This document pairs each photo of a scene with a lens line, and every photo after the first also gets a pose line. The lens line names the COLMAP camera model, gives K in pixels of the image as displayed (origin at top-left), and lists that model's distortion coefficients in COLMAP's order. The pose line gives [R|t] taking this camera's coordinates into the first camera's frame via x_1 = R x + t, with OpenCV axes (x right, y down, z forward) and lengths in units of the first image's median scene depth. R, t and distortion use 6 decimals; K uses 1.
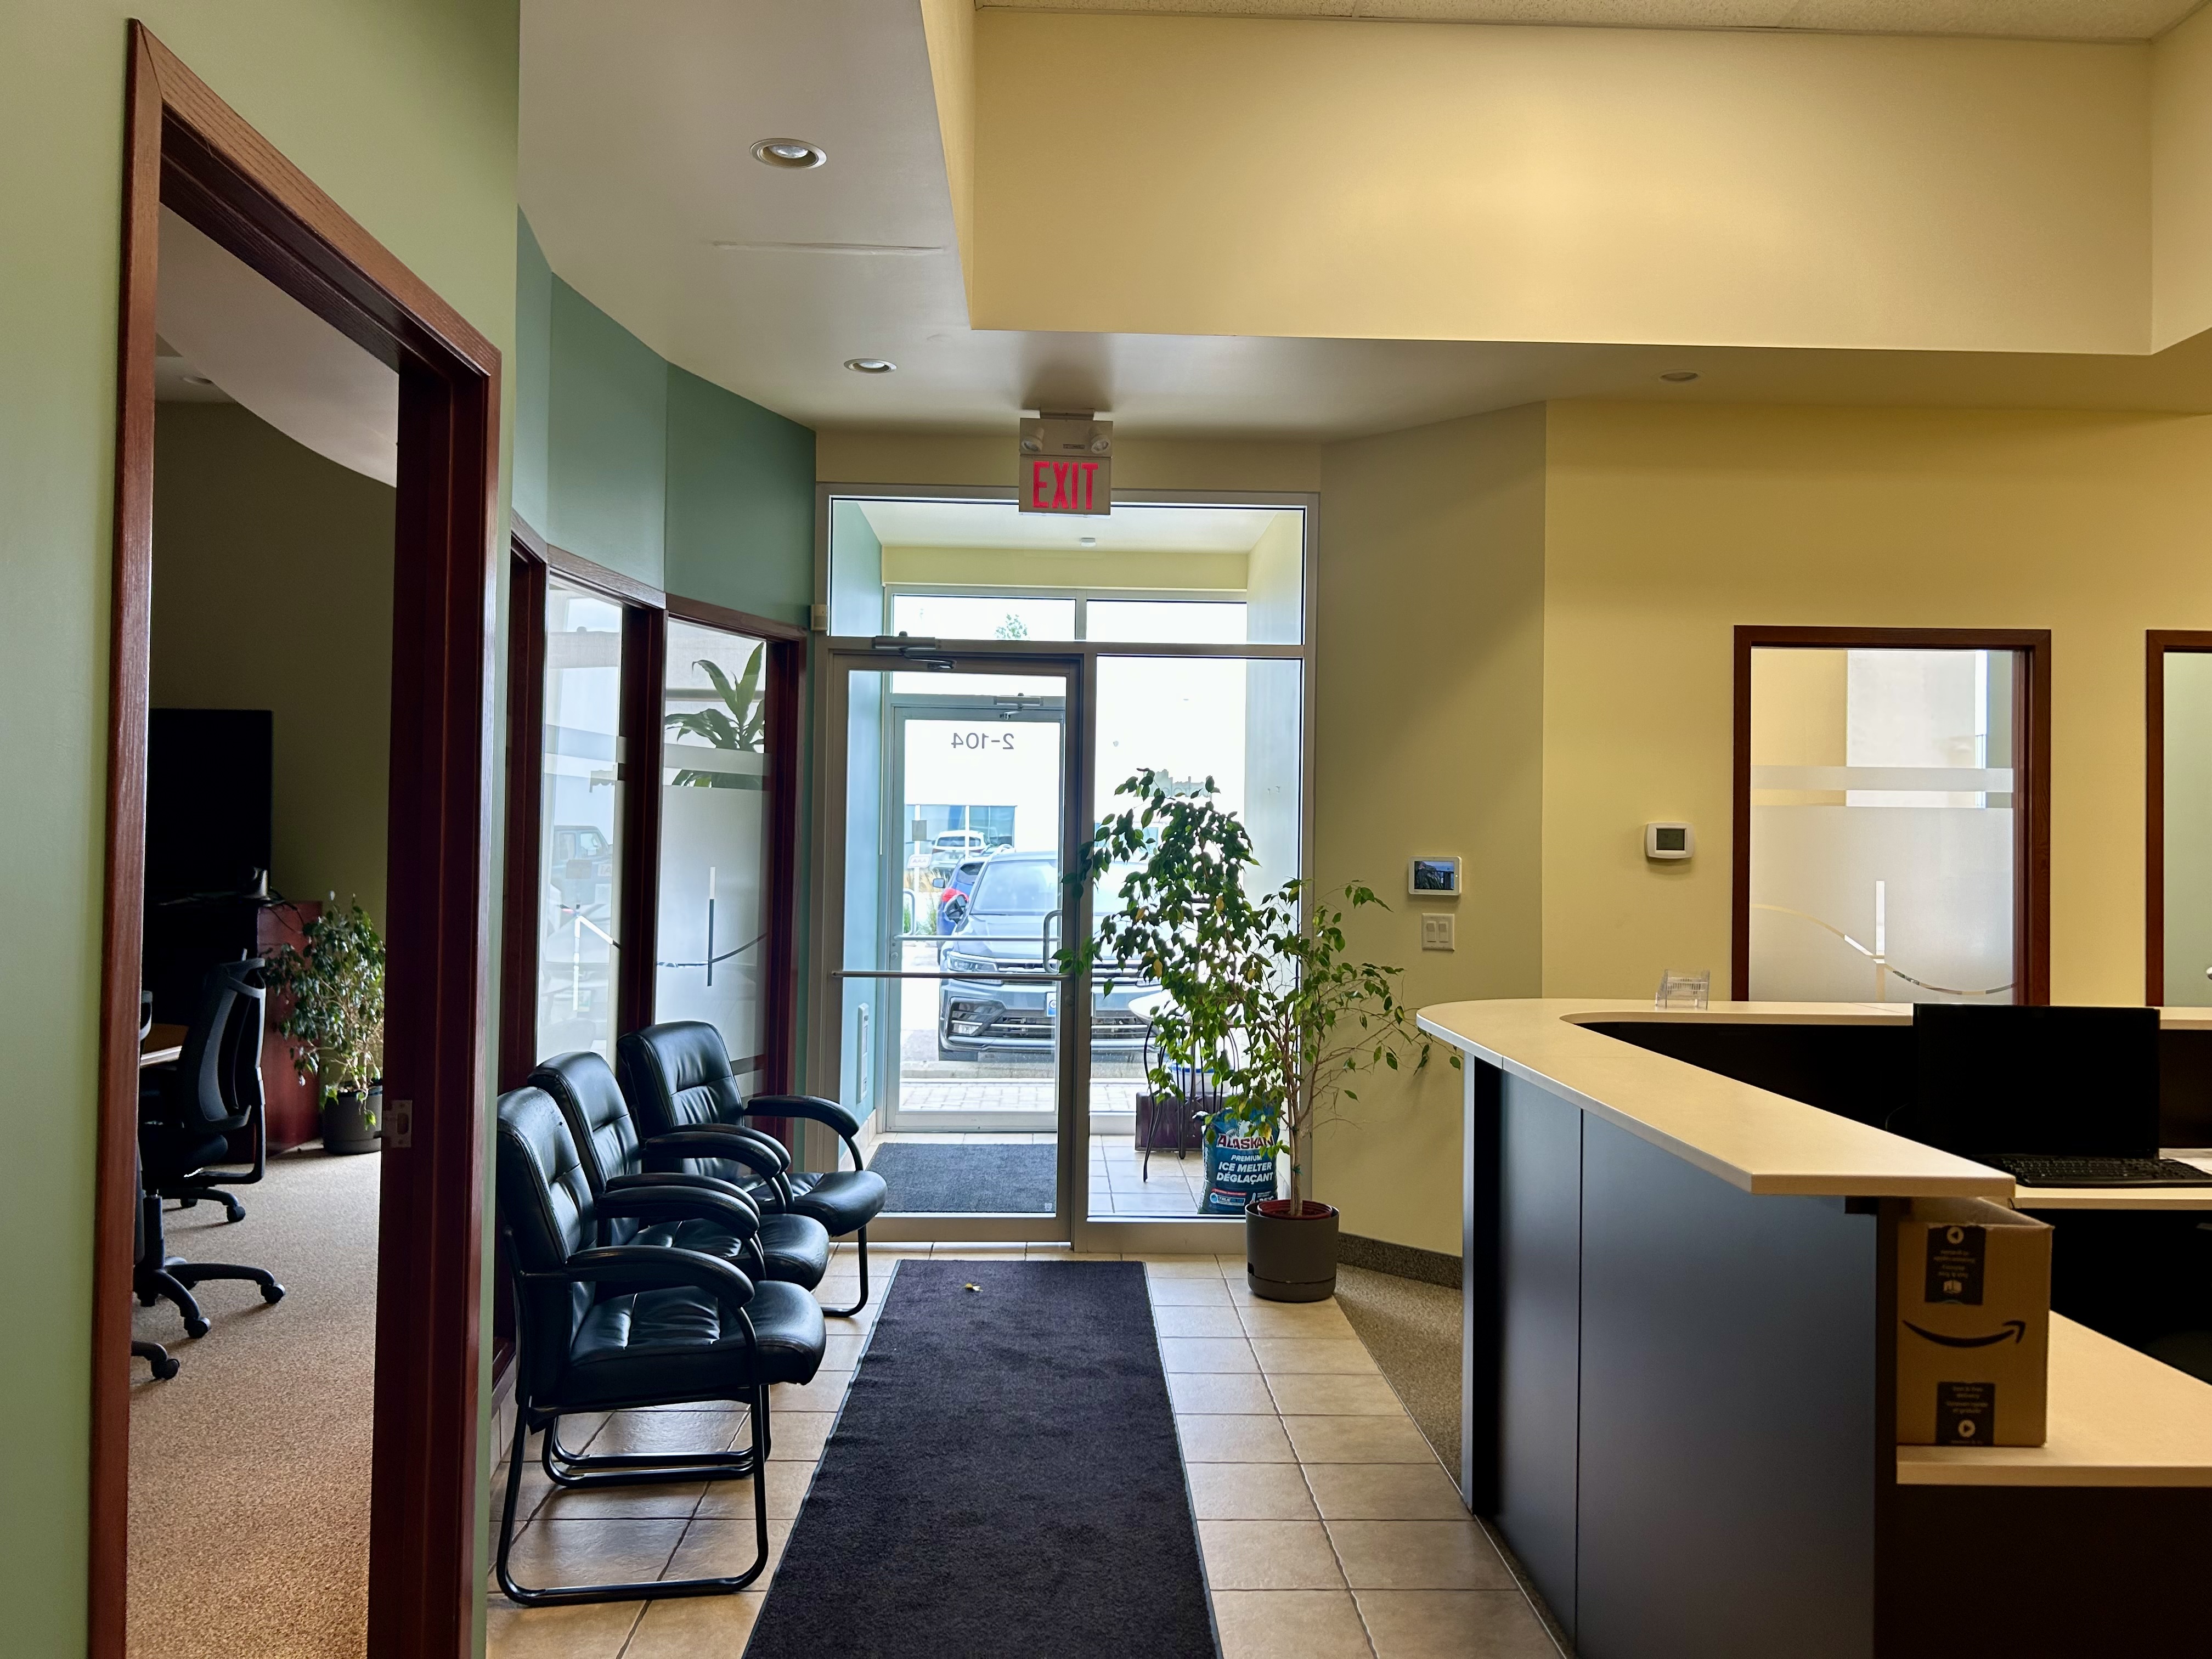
lens RADIAL K [[1685.7, 0, 1106.0], [0, 1685.7, 829.5], [0, 0, 1]] dist [0.070429, -0.002697]
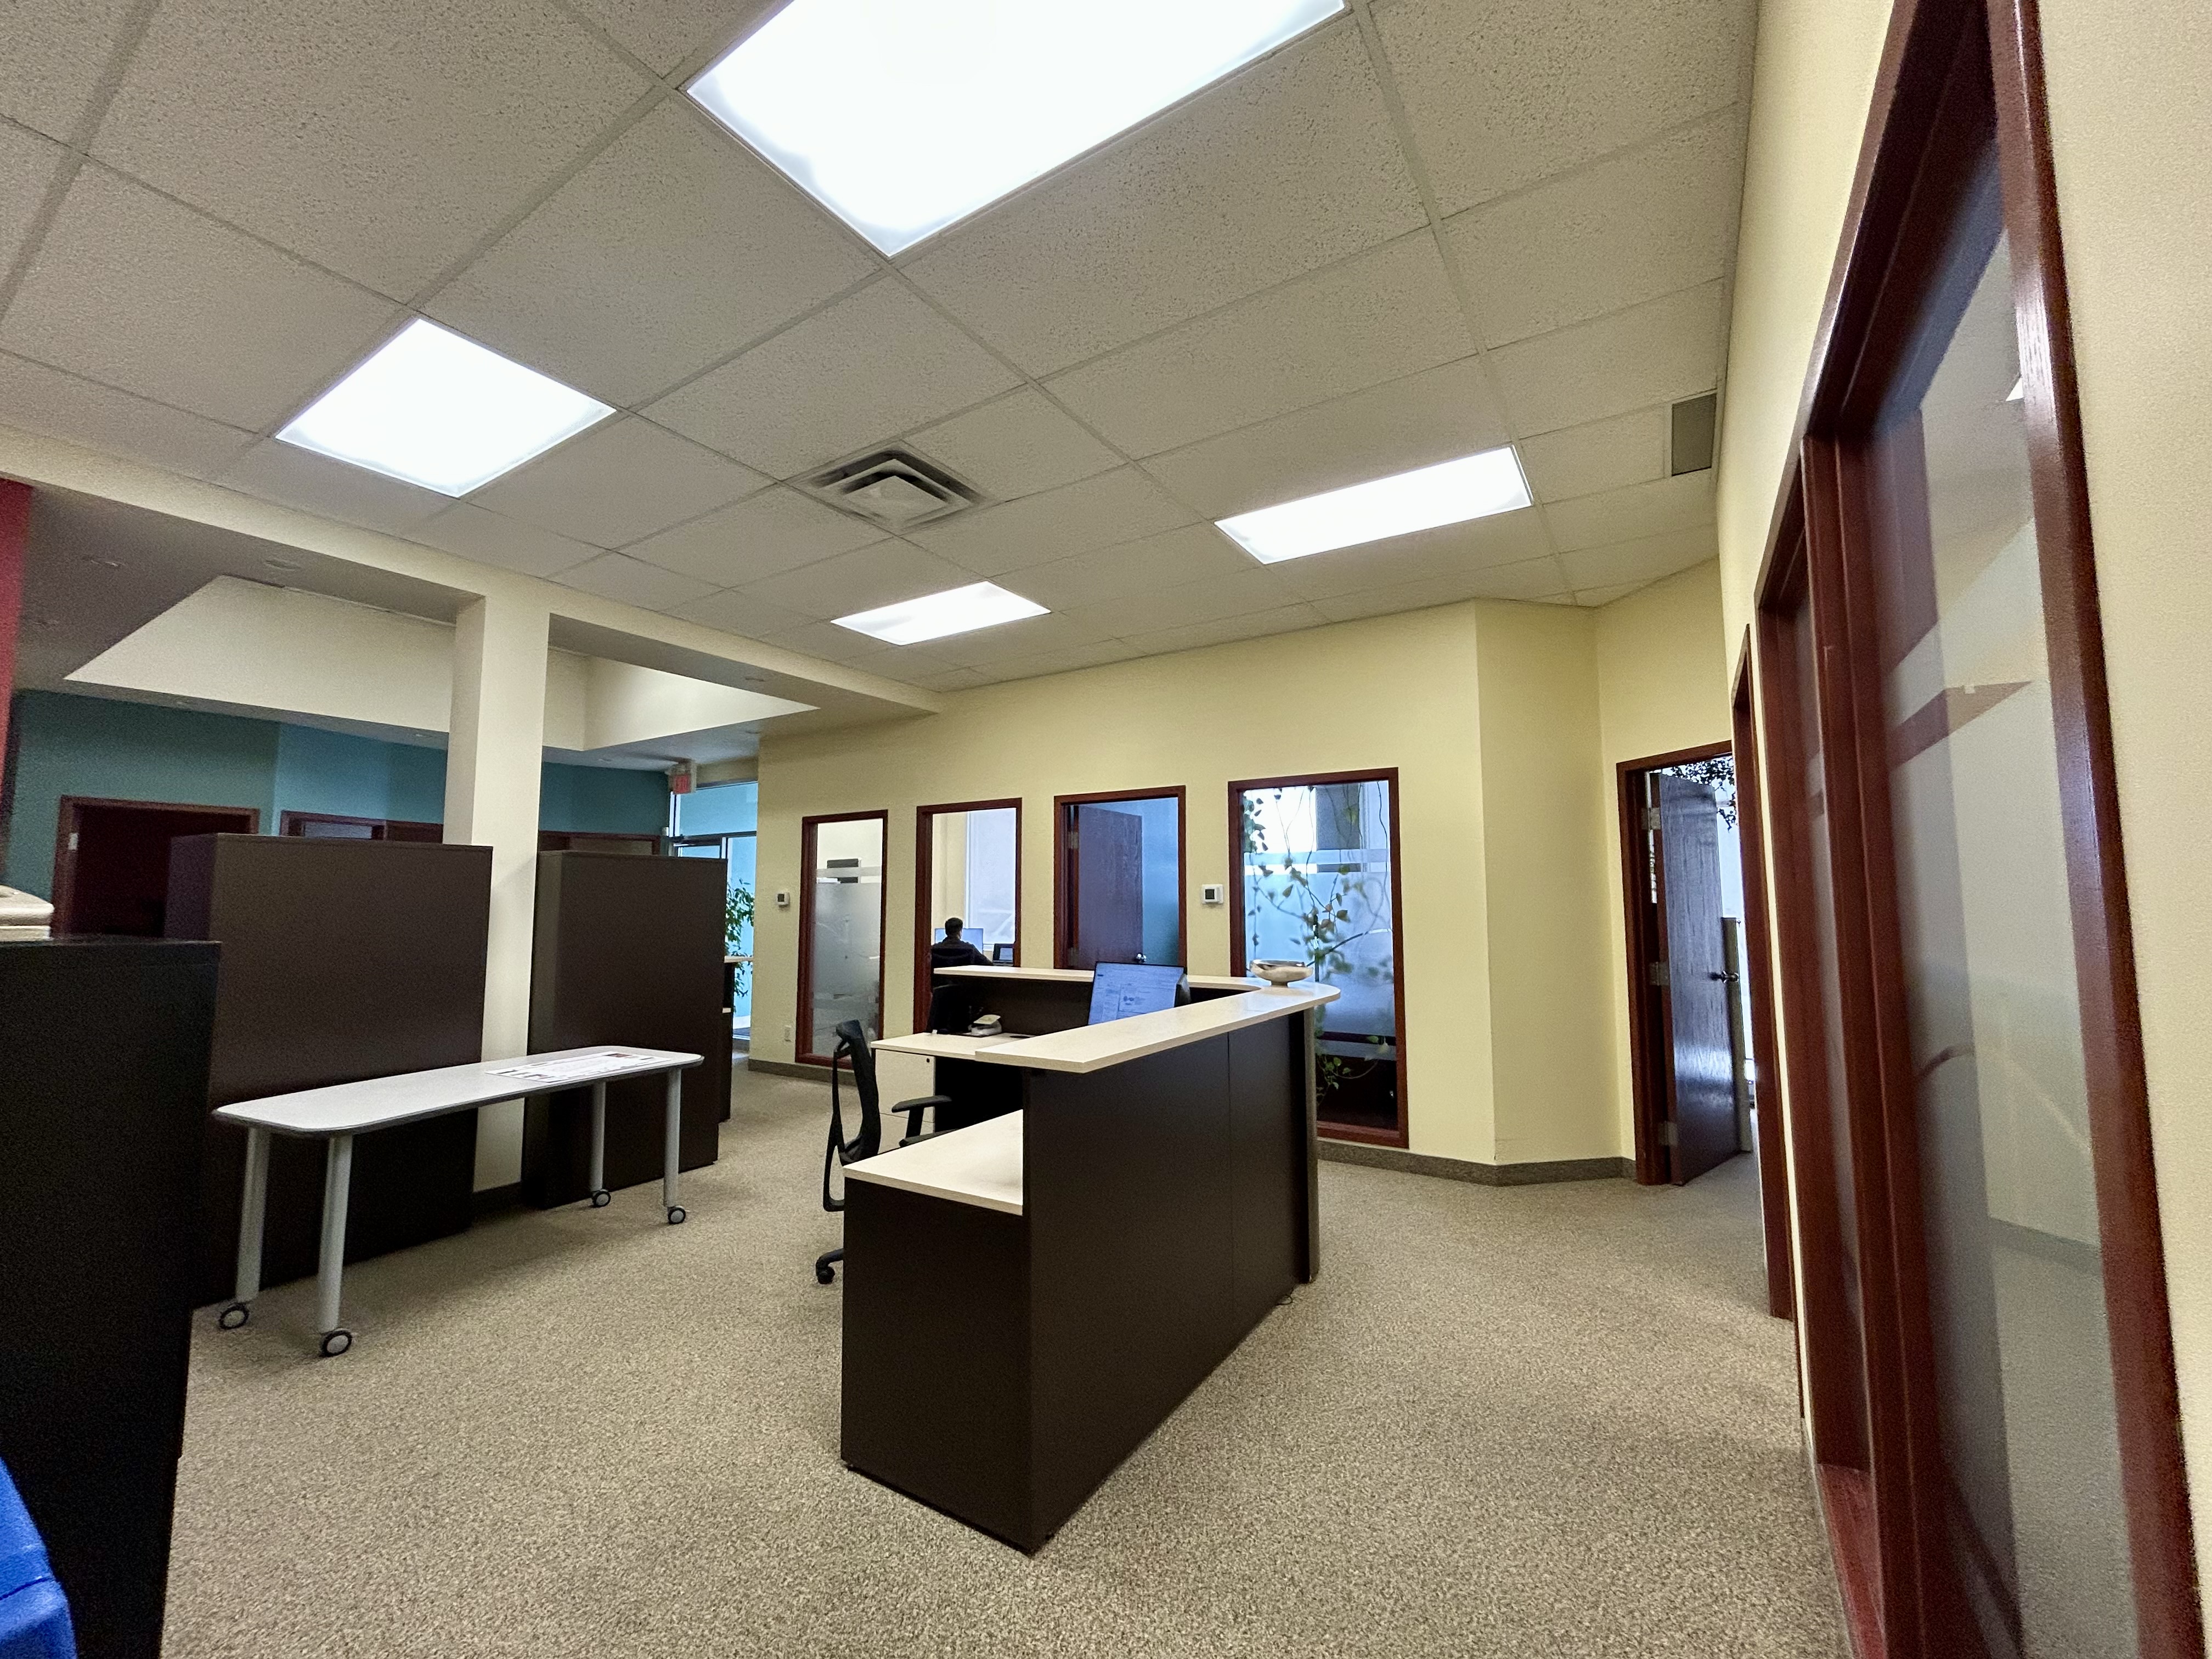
lens RADIAL K [[901.5, 0, 1102.4], [0, 901.5, 823.6], [0, 0, 1]] dist [0.000229, 0.000686]
pose [[0.809156, -0.069433, -0.583477, 1.441450], [0.022923, 0.995968, -0.086730, 0.022129], [0.587146, 0.056803, 0.807486, 0.125557]]
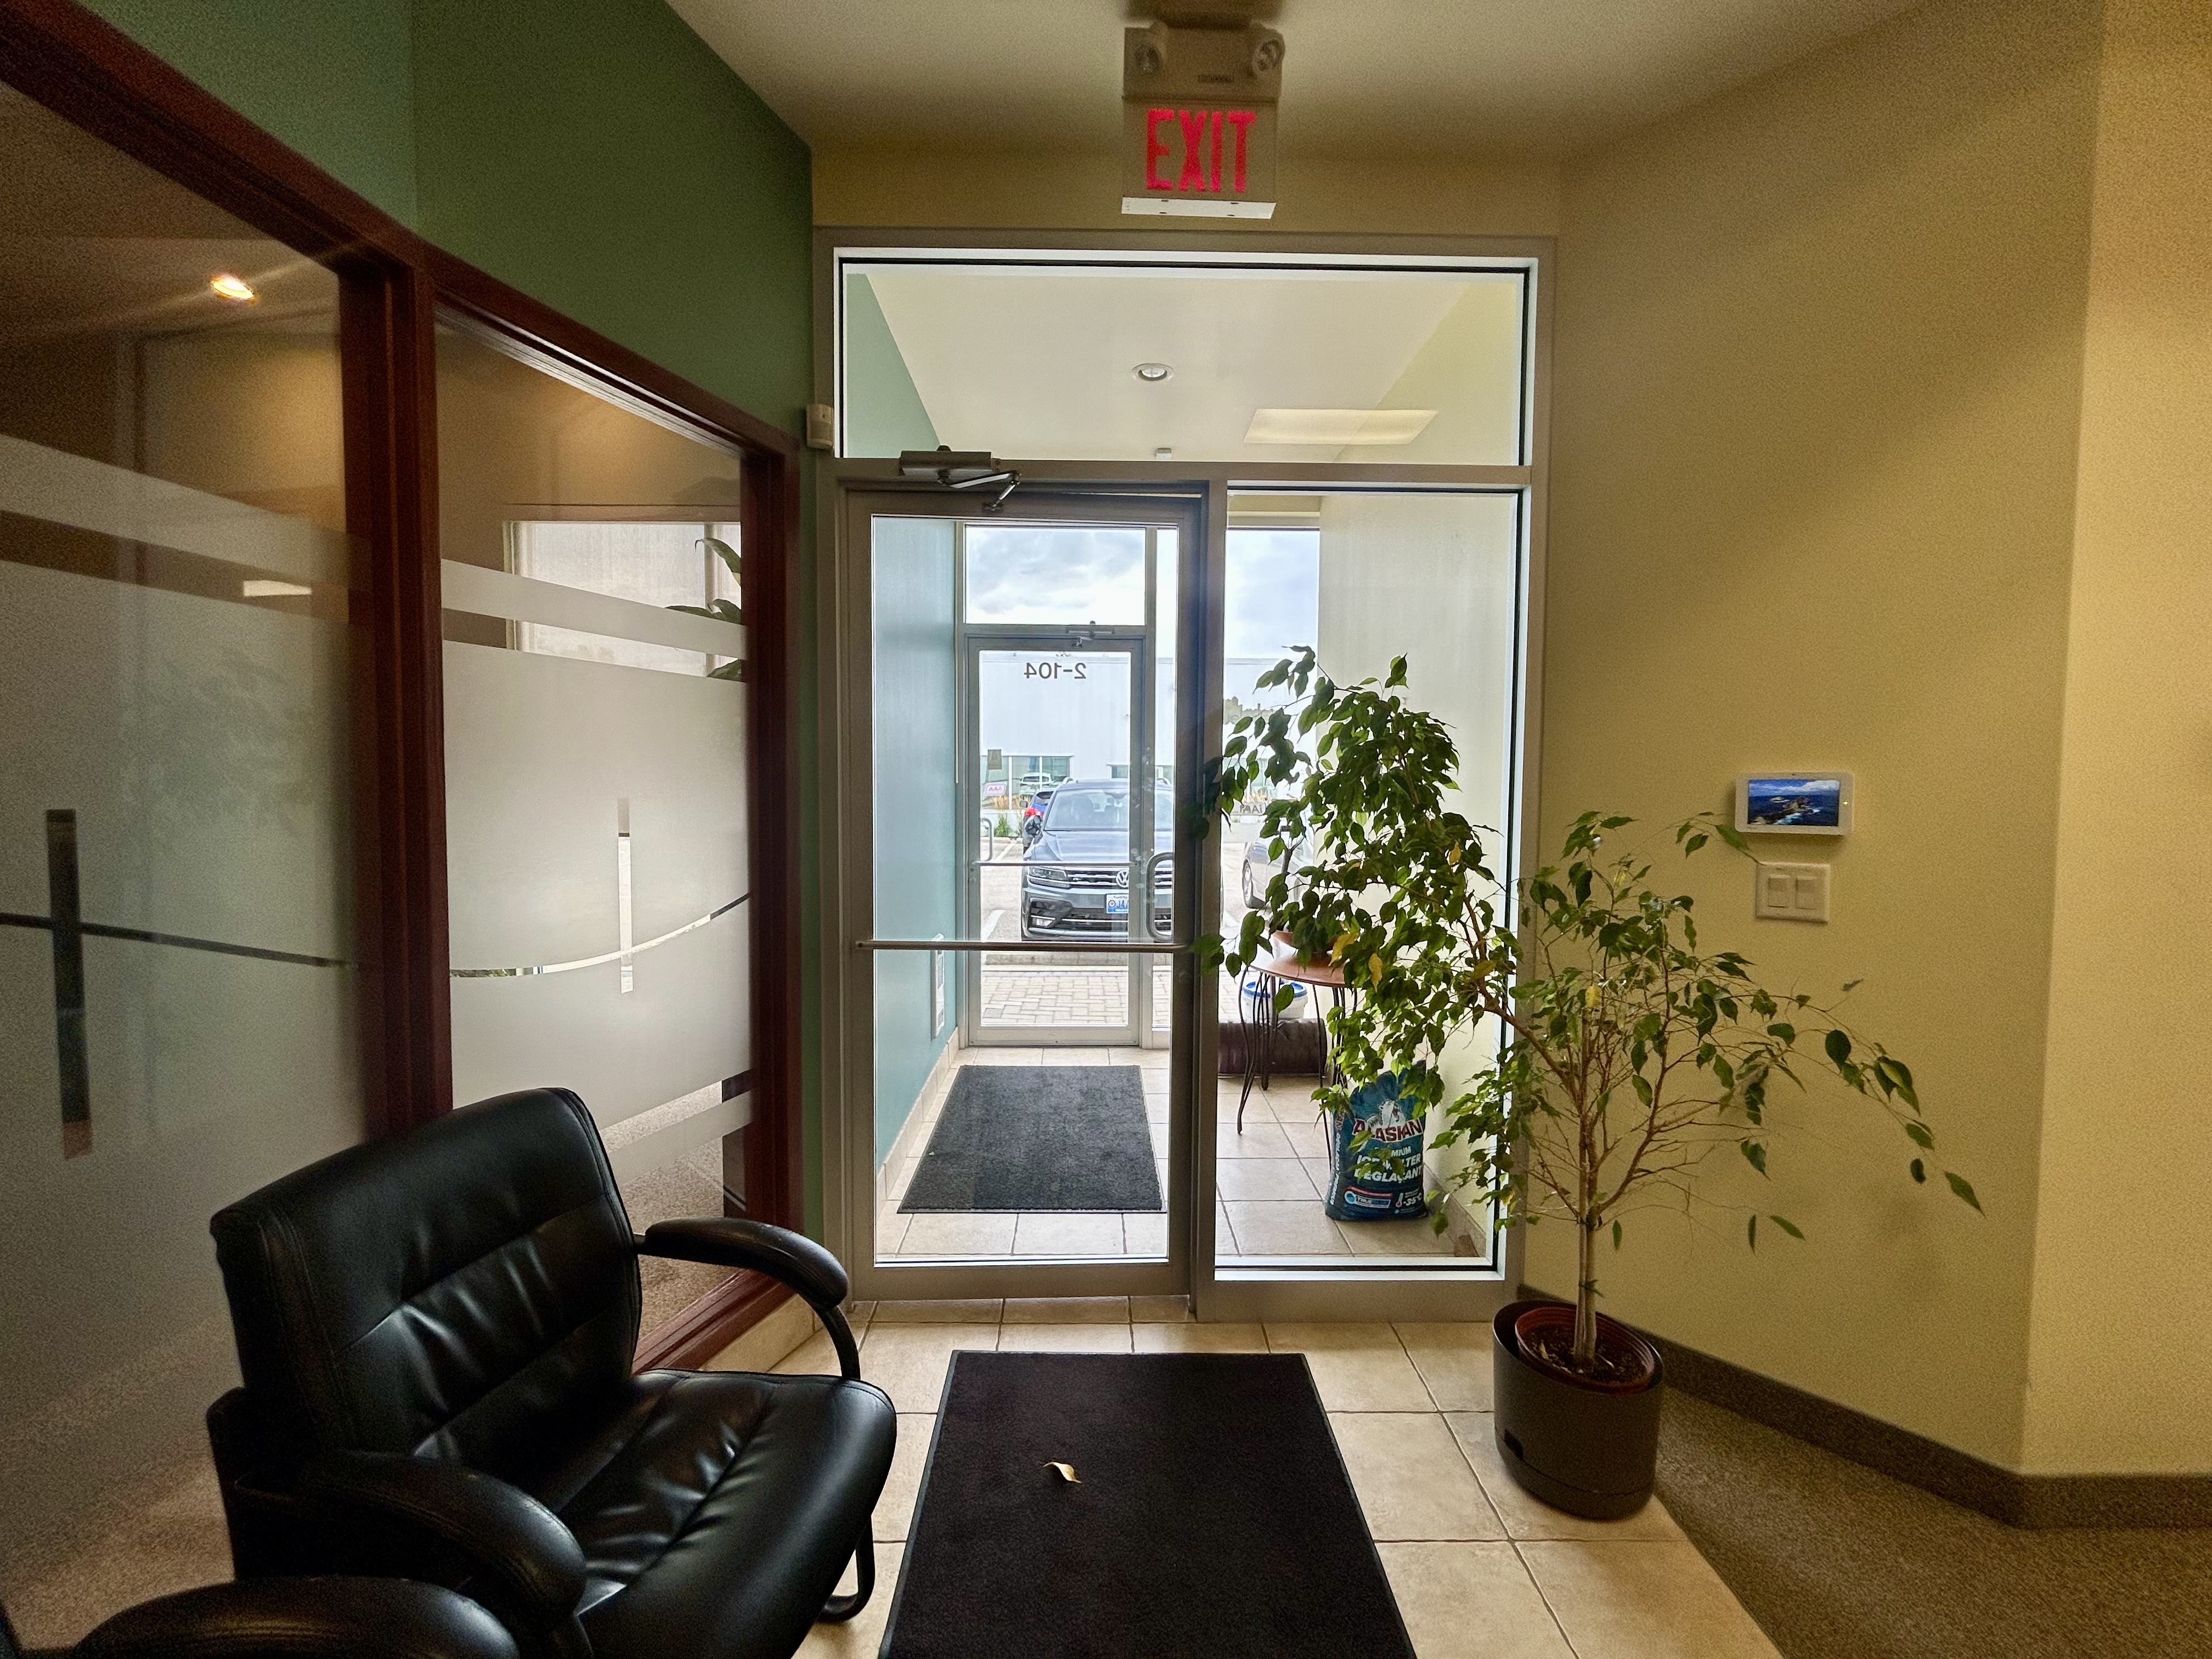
lens RADIAL K [[901.5, 0, 1102.4], [0, 901.5, 823.6], [0, 0, 1]] dist [0.000229, 0.000686]
pose [[0.999858, -0.008331, -0.014615, -0.052210], [0.009136, 0.998394, 0.055906, 0.013356], [0.014126, -0.056032, 0.998329, 0.626466]]
